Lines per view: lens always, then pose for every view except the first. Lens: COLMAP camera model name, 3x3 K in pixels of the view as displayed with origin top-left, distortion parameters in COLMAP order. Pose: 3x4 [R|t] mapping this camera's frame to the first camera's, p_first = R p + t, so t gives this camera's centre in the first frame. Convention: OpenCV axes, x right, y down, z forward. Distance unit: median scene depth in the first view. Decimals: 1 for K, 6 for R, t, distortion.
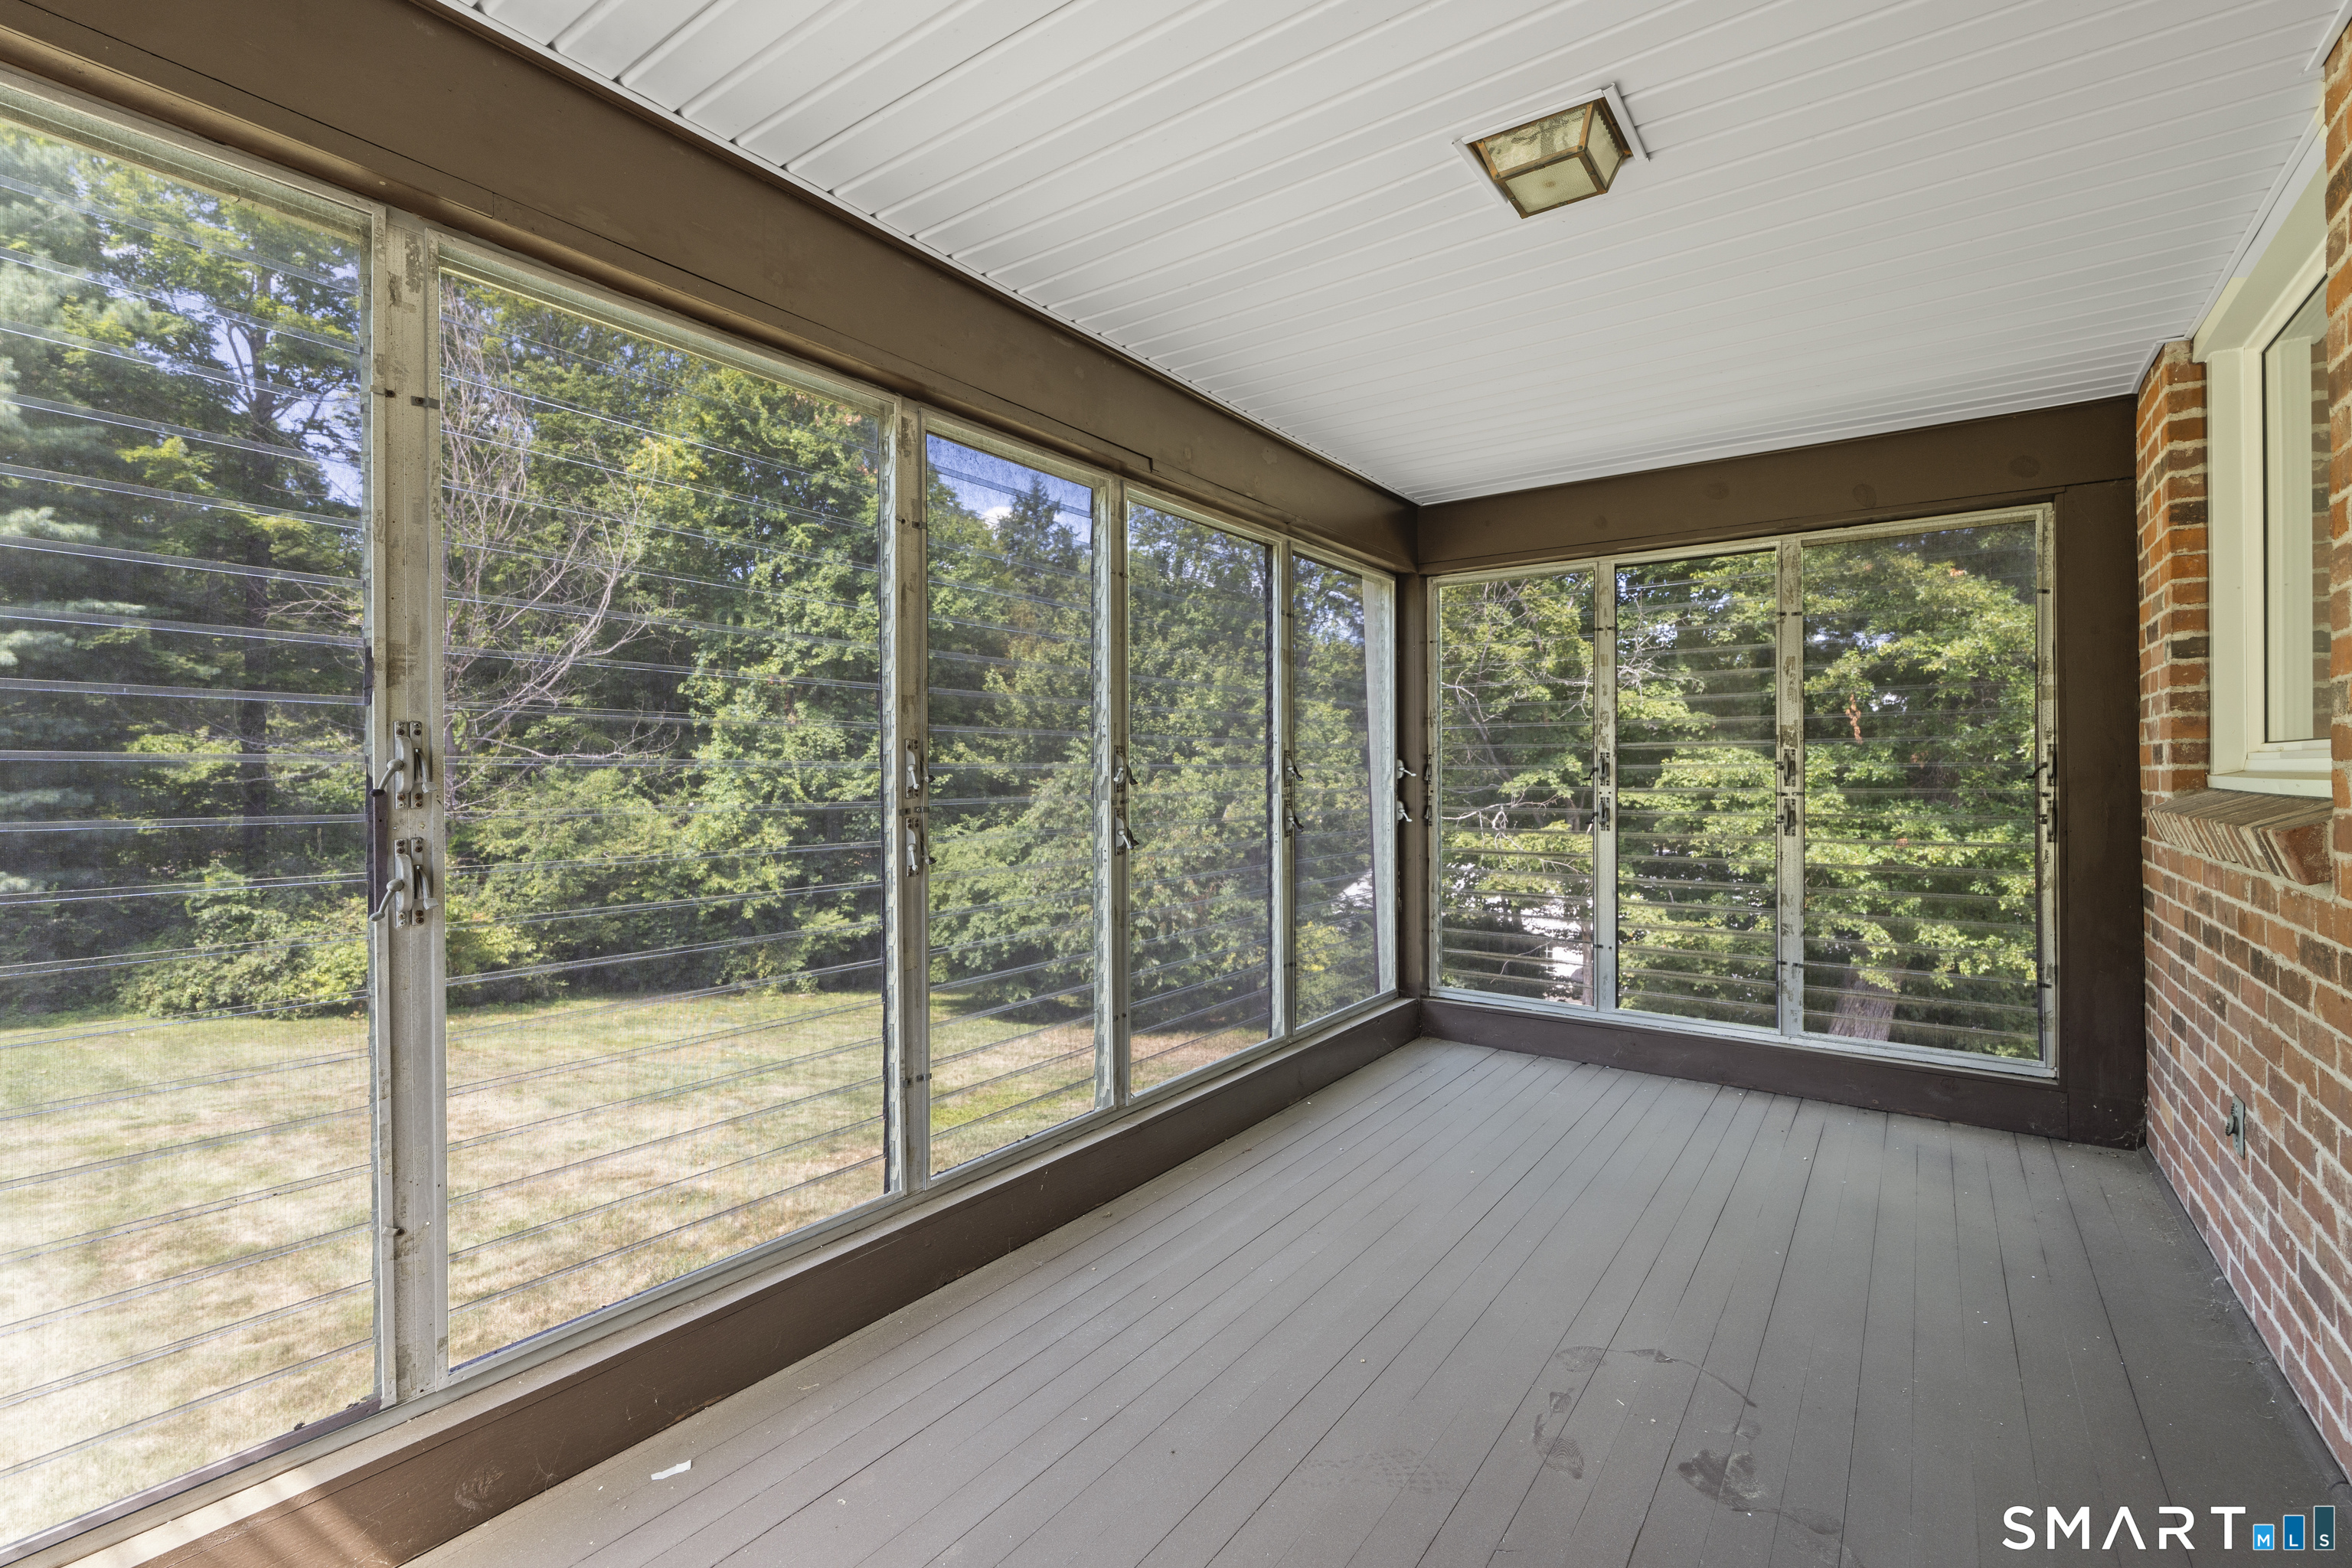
lens RADIAL K [[1051.7, 0, 1181.1], [0, 1051.7, 760.1], [0, 0, 1]] dist [-0.008108, 0.001106]
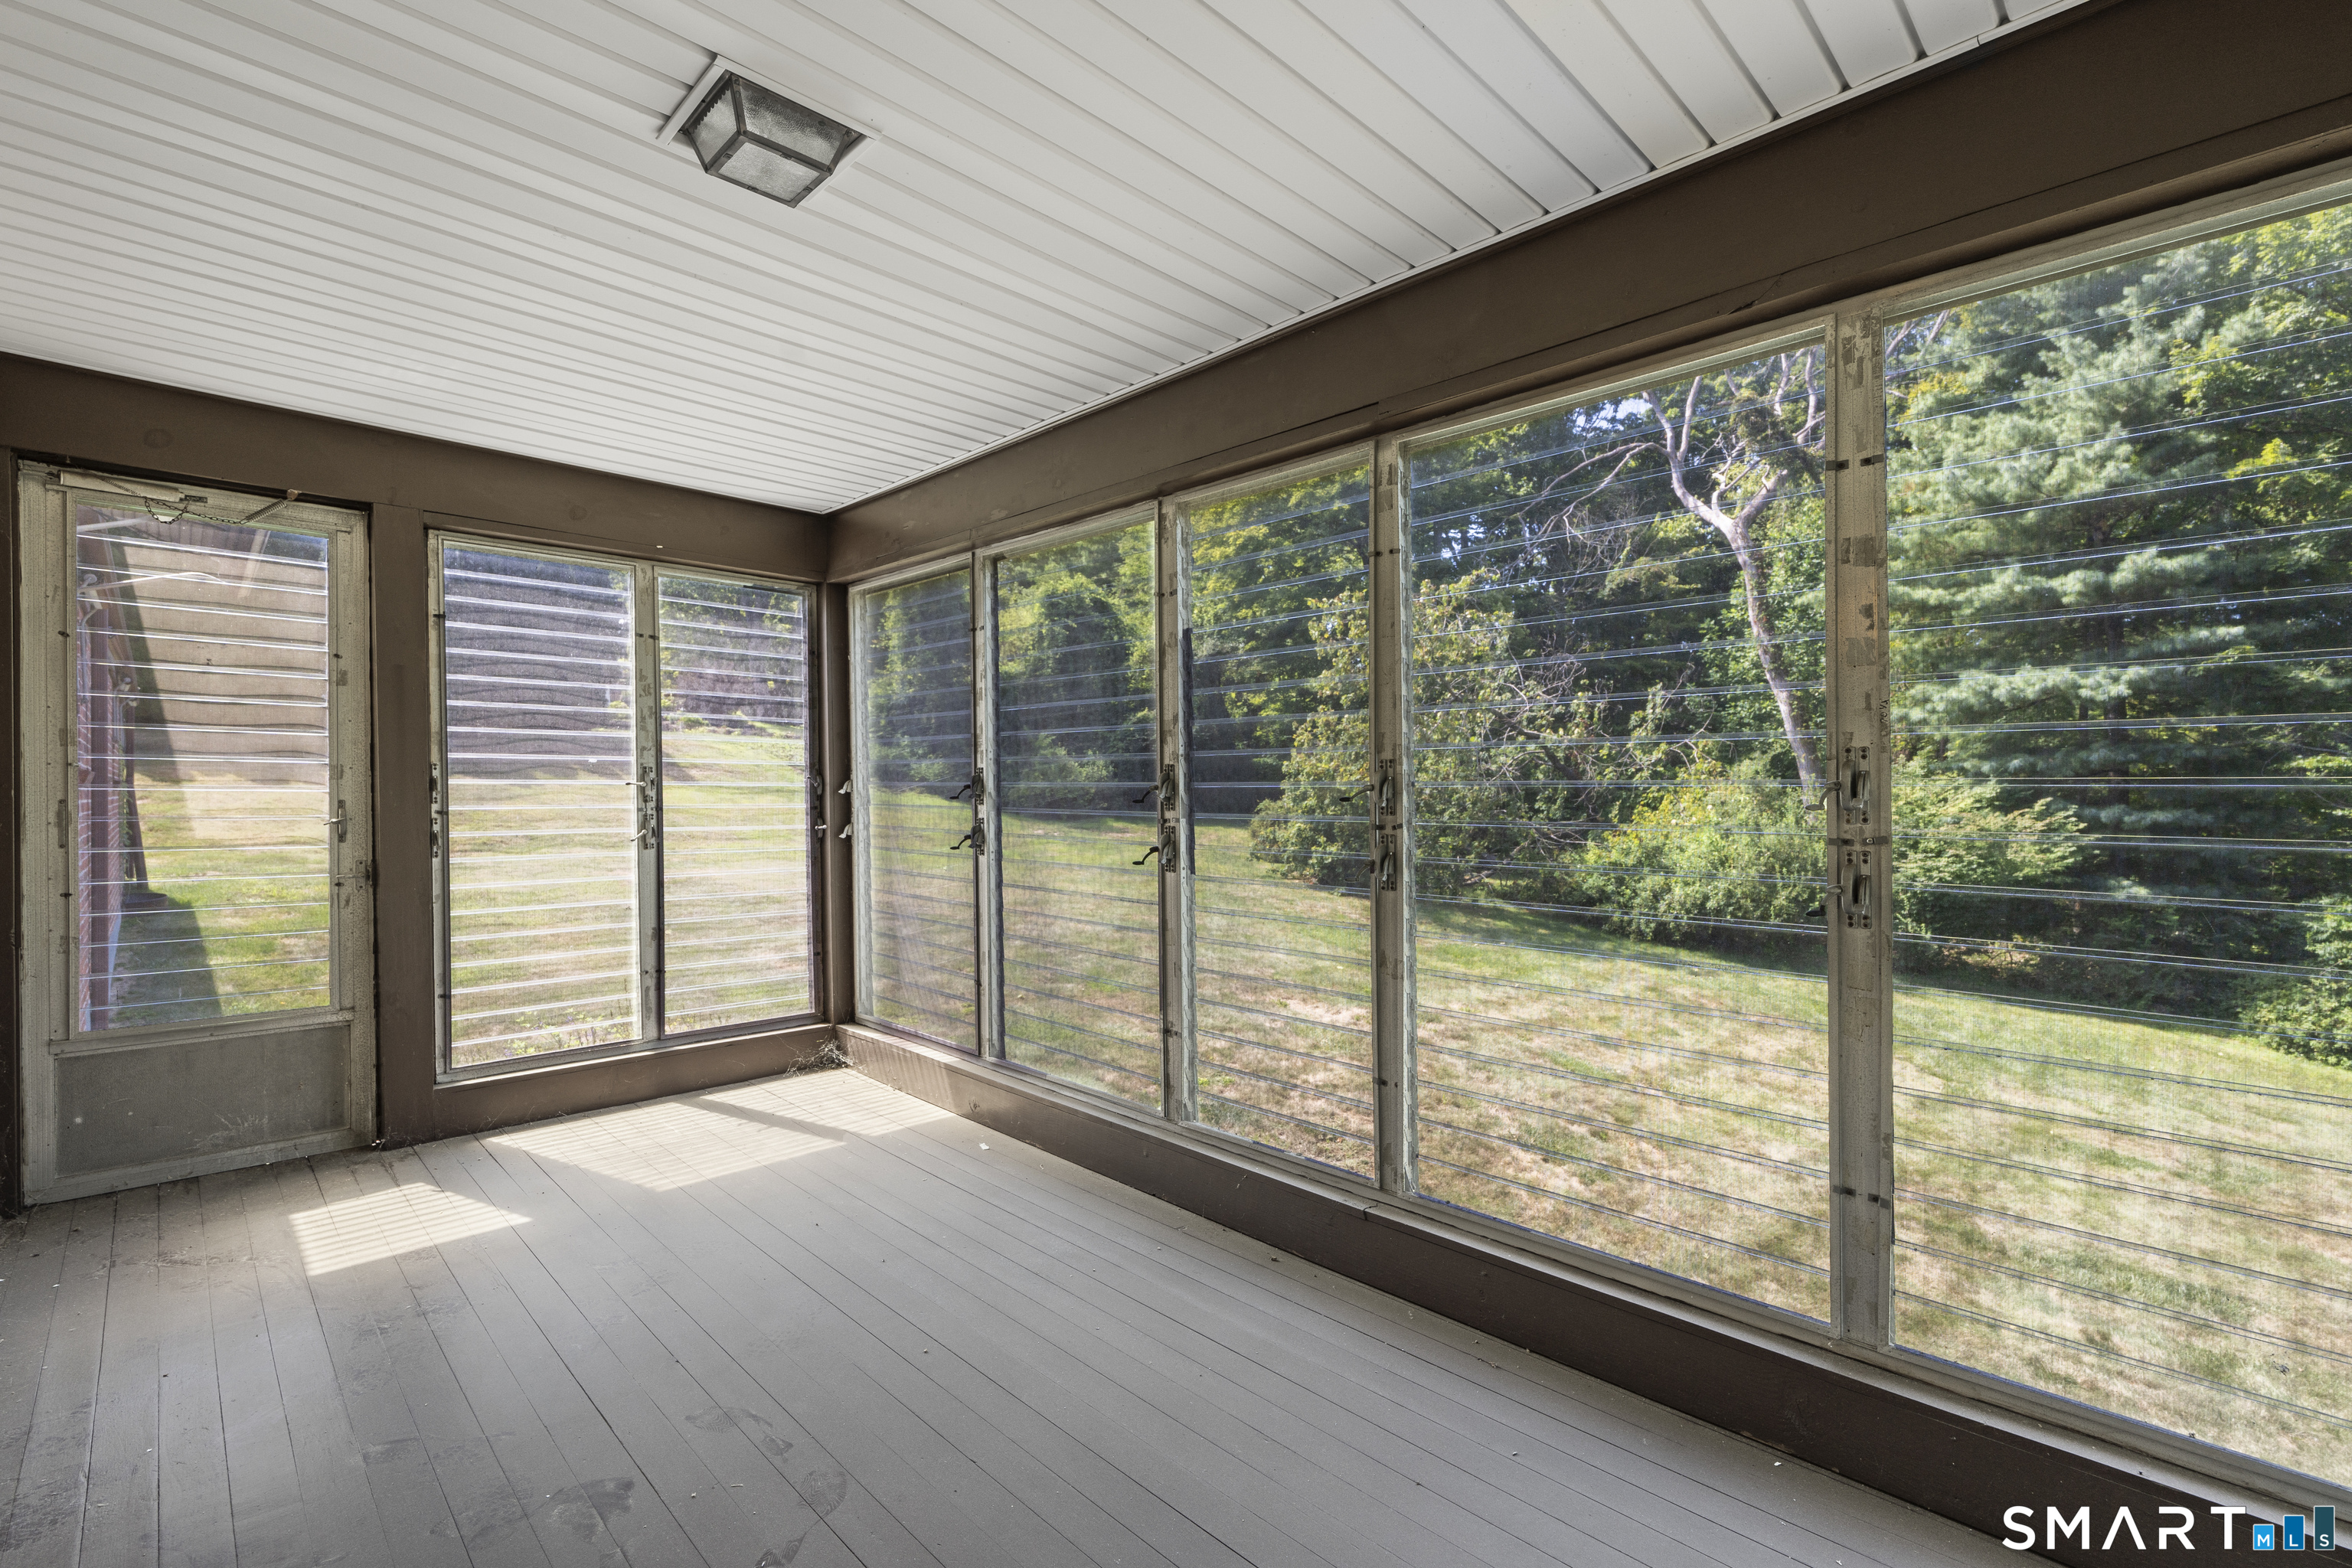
lens RADIAL K [[1051.7, 0, 1183.7], [0, 1051.7, 805.7], [0, 0, 1]] dist [-0.008108, 0.001106]
pose [[-0.176076, 0.016662, -0.984236, 0.161055], [0.006488, 0.999855, 0.015766, 0.001493], [0.984355, -0.003610, -0.176158, 0.201154]]
